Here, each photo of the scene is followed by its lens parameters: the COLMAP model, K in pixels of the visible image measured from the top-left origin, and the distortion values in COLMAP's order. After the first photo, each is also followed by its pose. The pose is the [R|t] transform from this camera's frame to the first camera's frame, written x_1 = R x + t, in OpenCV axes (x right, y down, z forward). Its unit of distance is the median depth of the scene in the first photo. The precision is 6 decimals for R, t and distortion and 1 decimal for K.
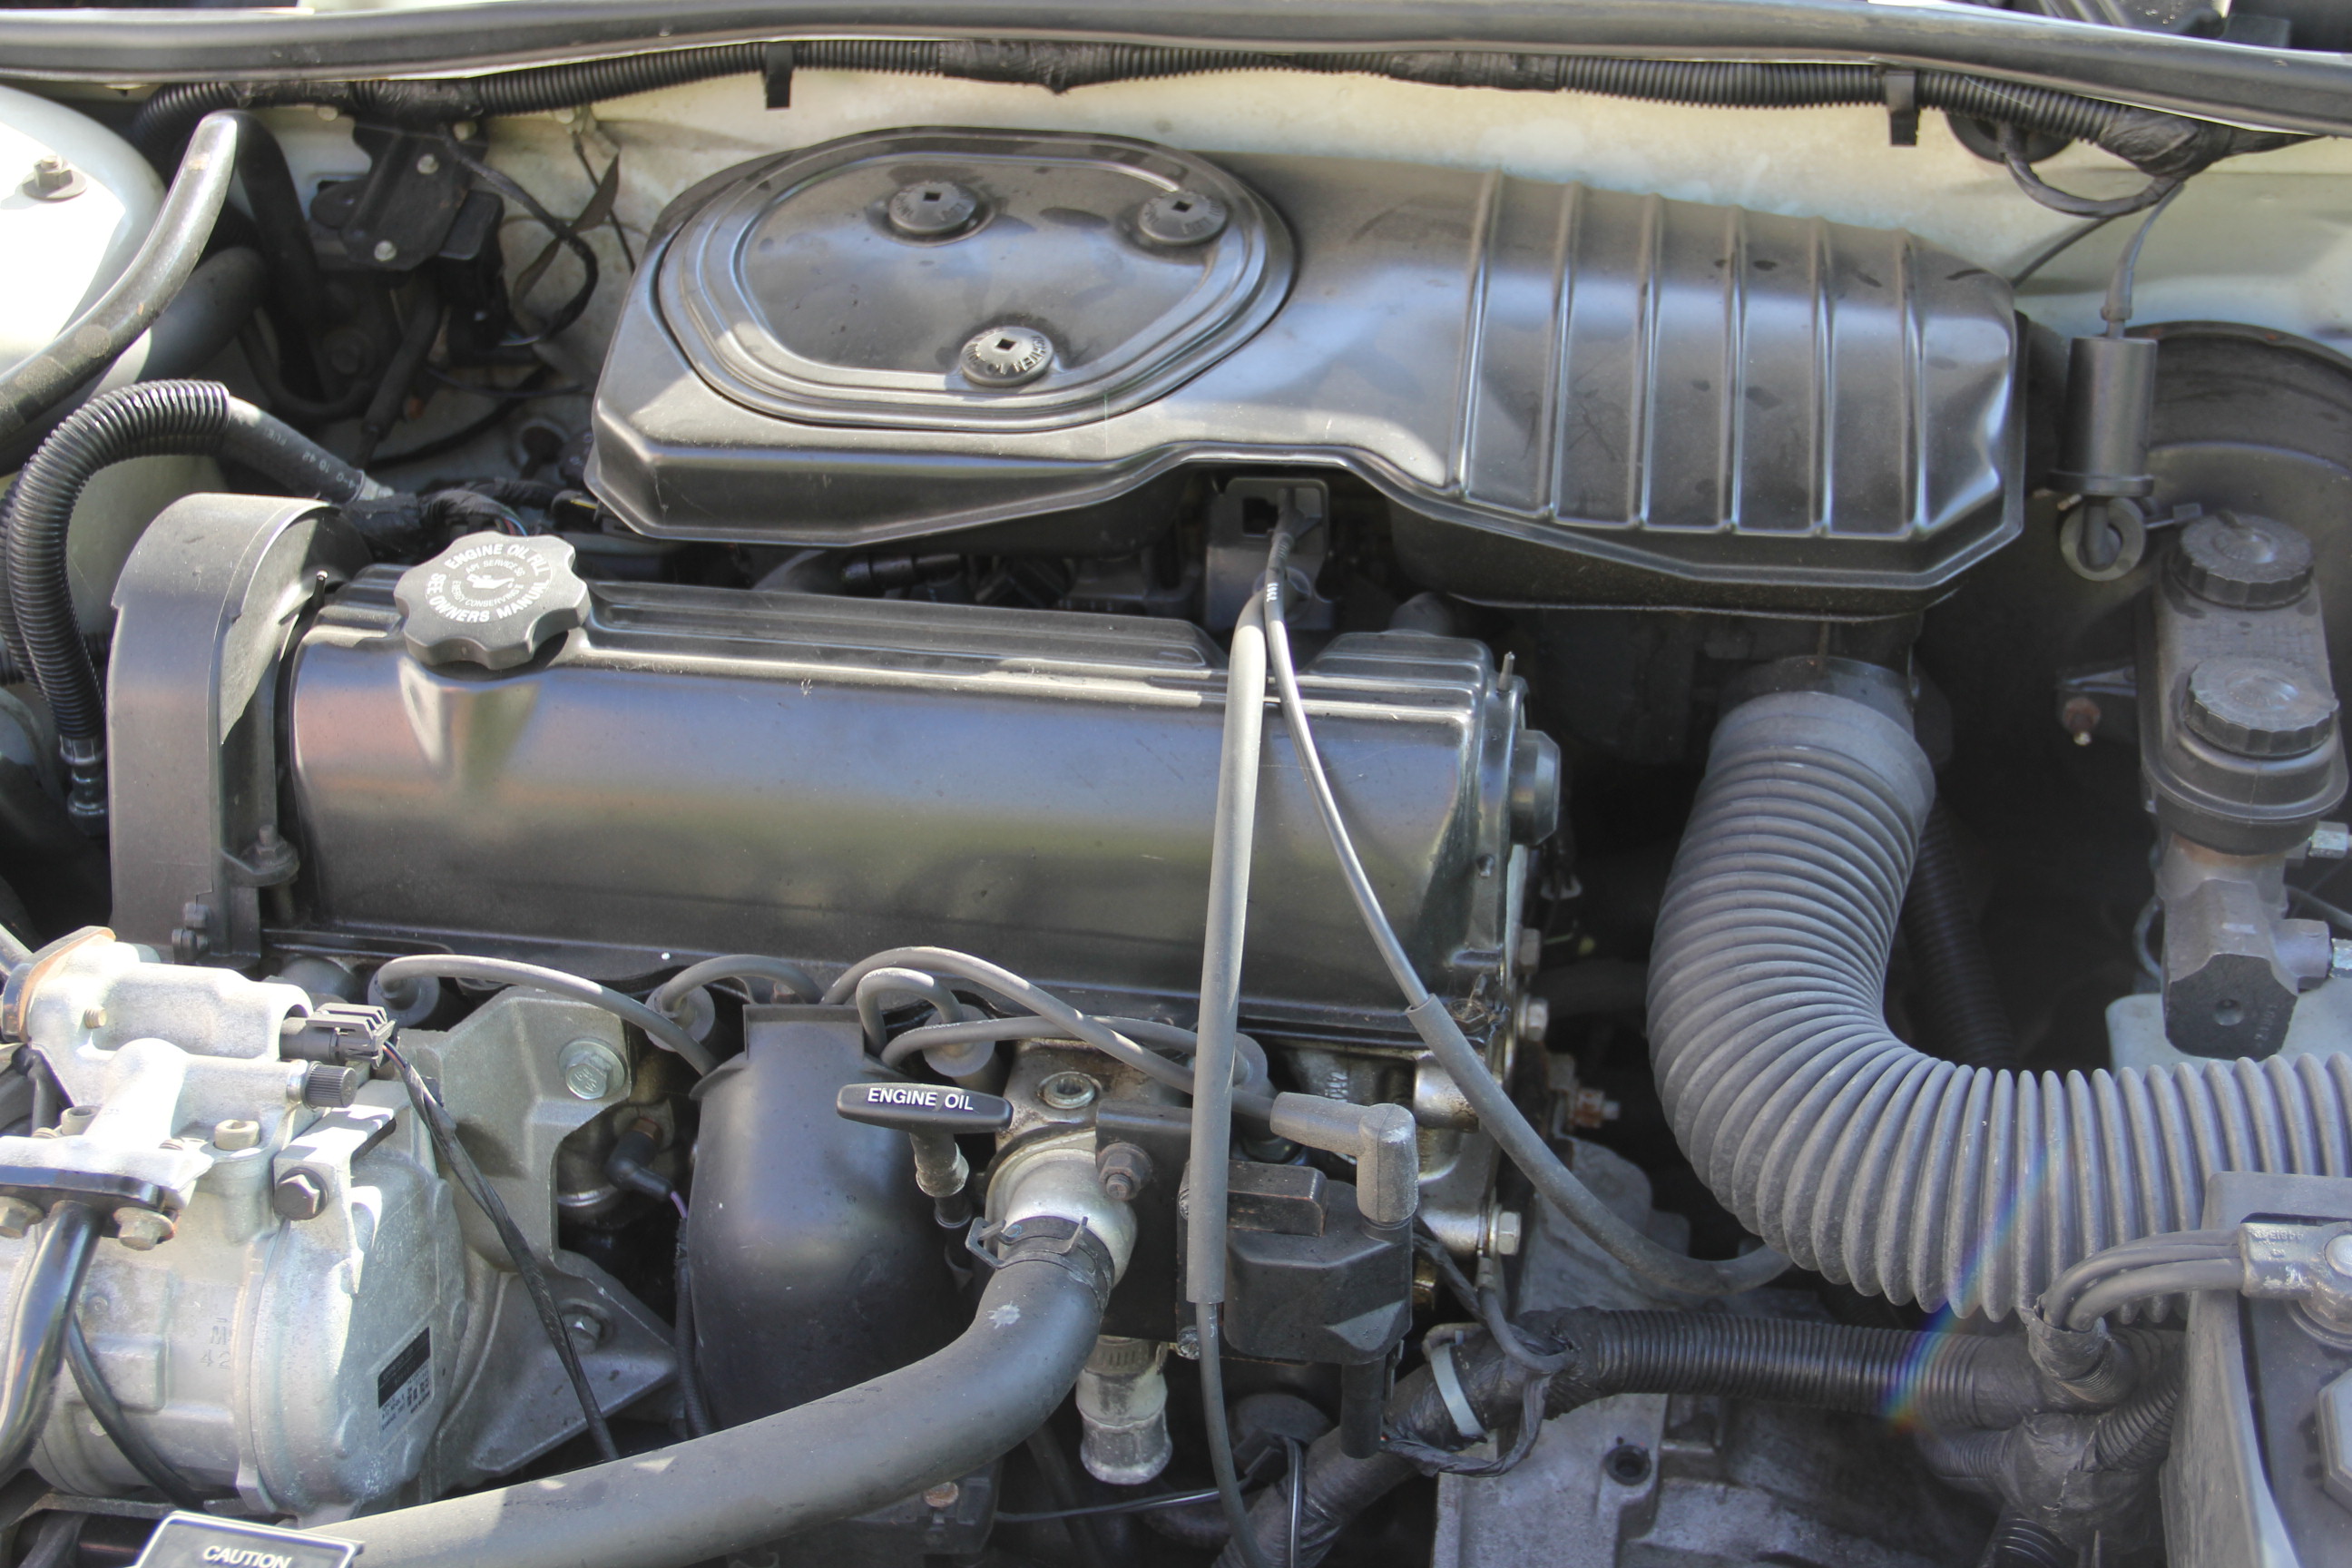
lens RADIAL K [[3308.9, 0, 1176.0], [0, 3308.9, 784.0], [0, 0, 1]] dist [0.016382, 0.408515]
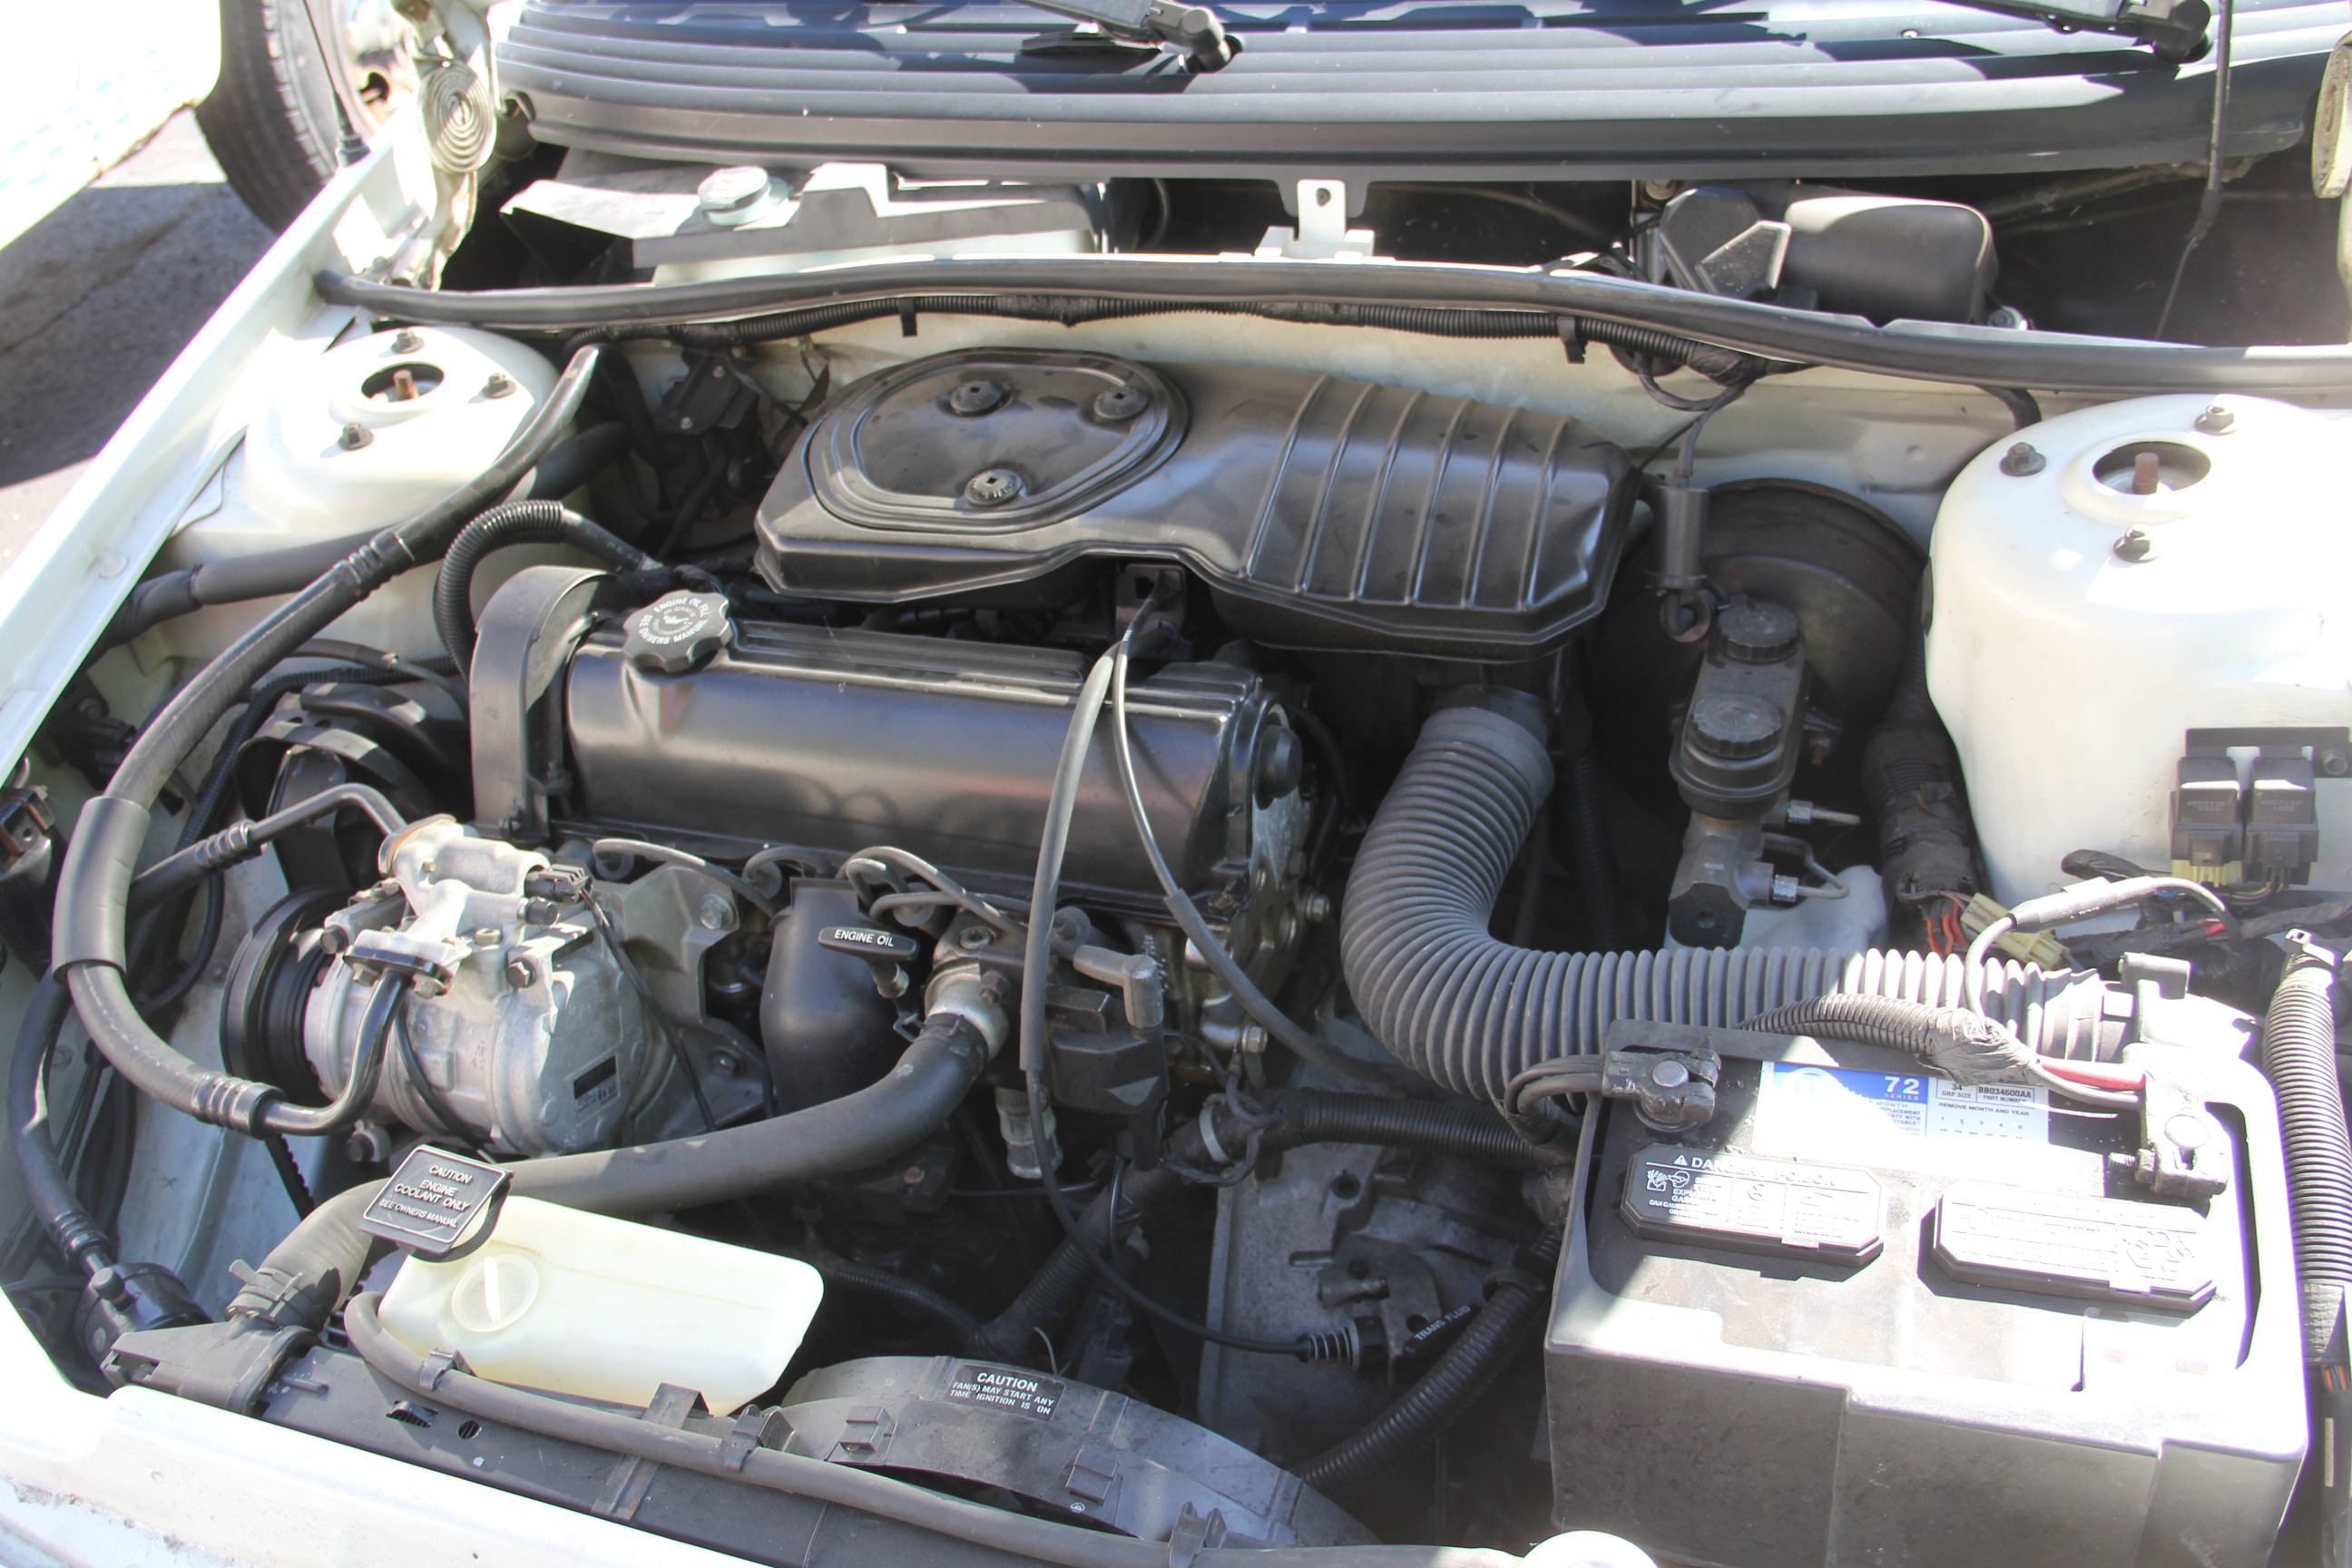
lens RADIAL K [[2100.8, 0, 1176.0], [0, 2100.8, 784.0], [0, 0, 1]] dist [-0.165921, 0.172716]
pose [[0.986963, 0.034501, -0.157205, 0.214128], [-0.031825, 0.999303, 0.019507, -0.006384], [0.157768, -0.014250, 0.987373, -0.006266]]
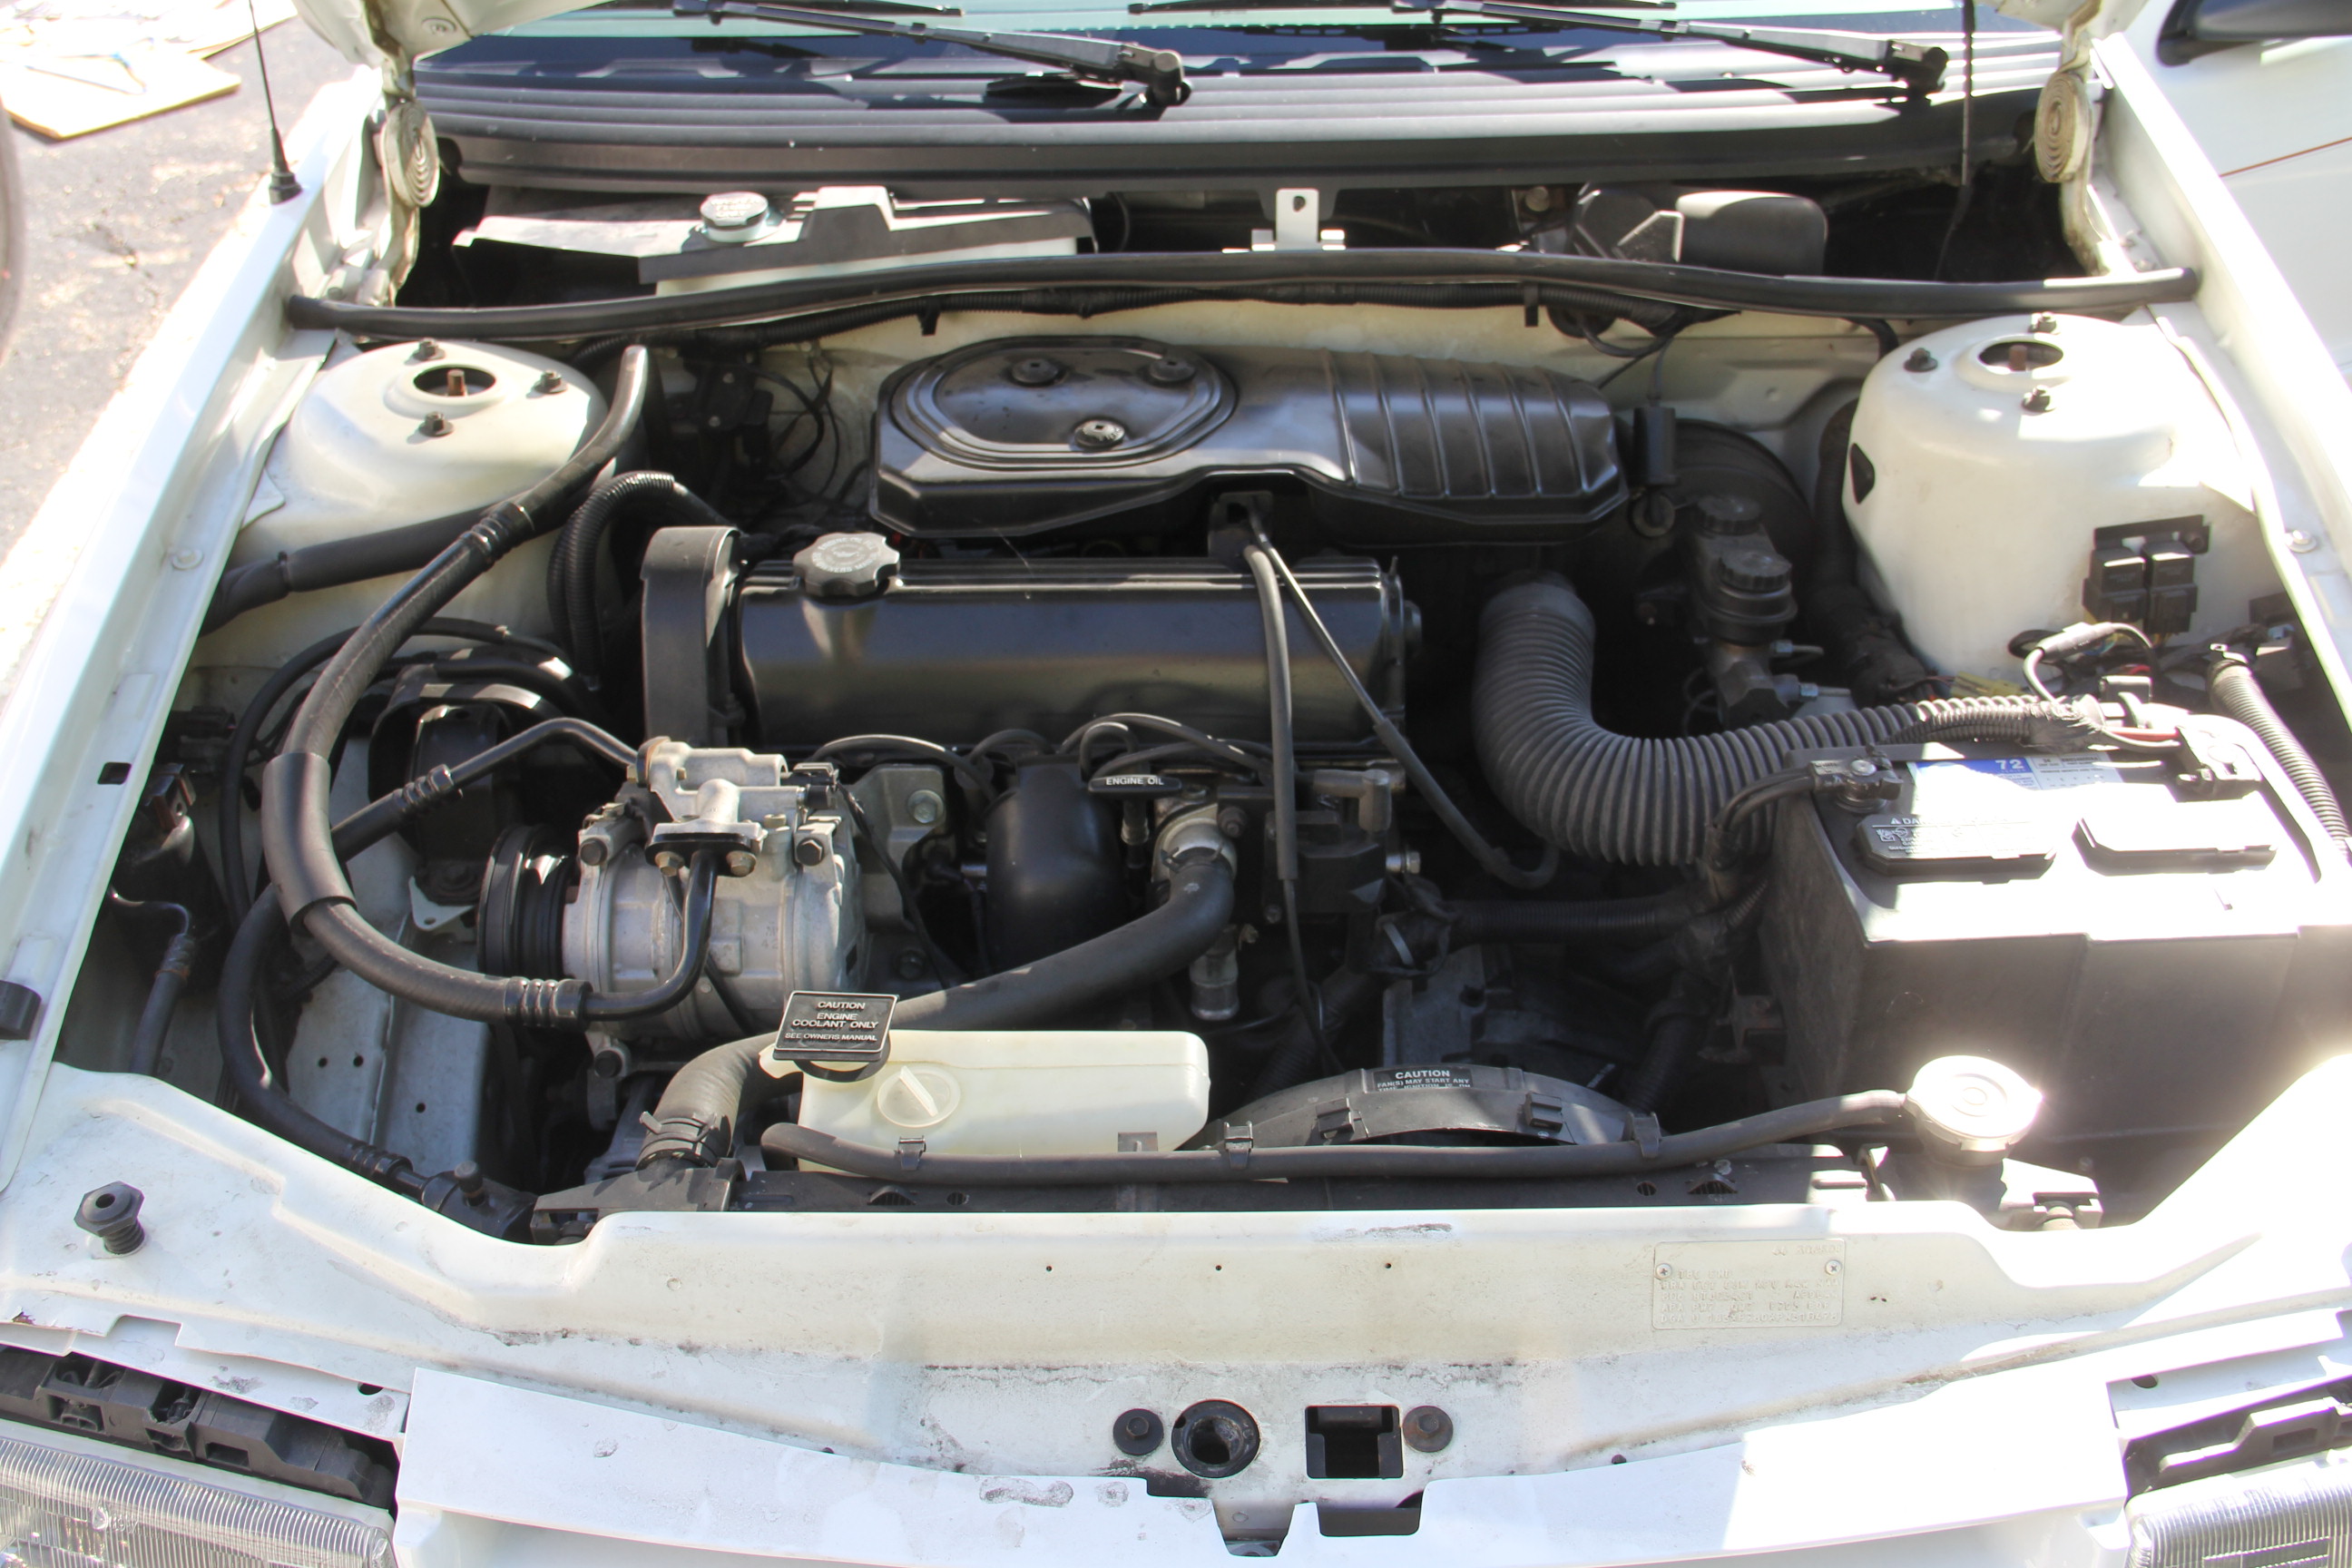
lens RADIAL K [[2190.1, 0, 1176.0], [0, 2190.1, 784.0], [0, 0, 1]] dist [-0.154135, 0.195415]
pose [[0.985200, -0.062149, 0.159744, -0.227965], [0.076439, 0.993451, -0.084924, 0.183706], [-0.153420, 0.095878, 0.983499, -0.211225]]
